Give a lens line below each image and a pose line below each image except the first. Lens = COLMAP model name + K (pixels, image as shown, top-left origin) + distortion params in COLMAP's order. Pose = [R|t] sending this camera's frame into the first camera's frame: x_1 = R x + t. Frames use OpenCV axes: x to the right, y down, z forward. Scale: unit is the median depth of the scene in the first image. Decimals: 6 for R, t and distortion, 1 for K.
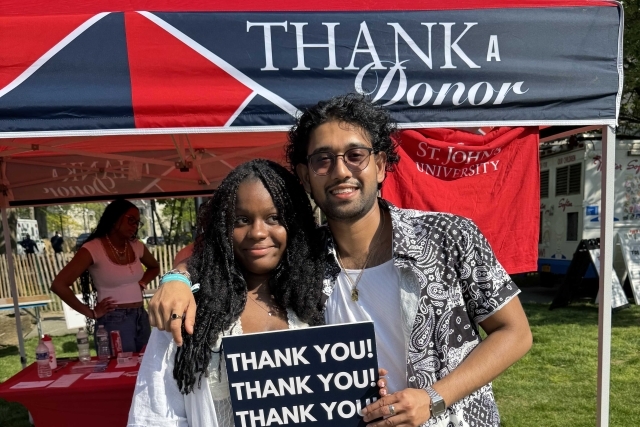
lens RADIAL K [[639.1, 0, 266.0], [0, 639.1, 292.4], [0, 0, 1]] dist [-0.024245, 0.010068]
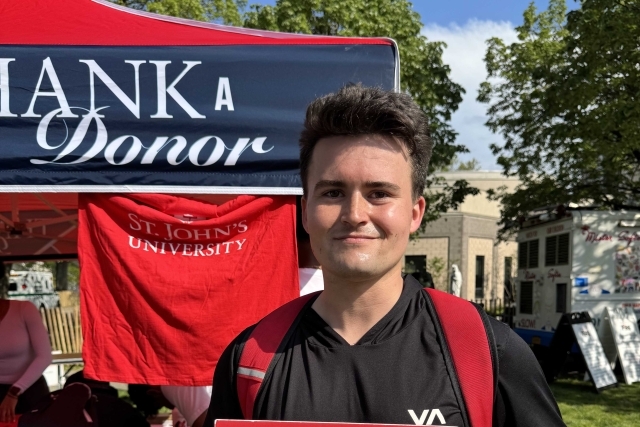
lens RADIAL K [[639.1, 0, 266.0], [0, 639.1, 292.4], [0, 0, 1]] dist [-0.024245, 0.010068]
pose [[0.999202, 0.030150, -0.026187, 0.439859], [-0.032429, 0.995277, -0.091500, -0.073368], [0.023305, 0.092276, 0.995461, 0.248447]]
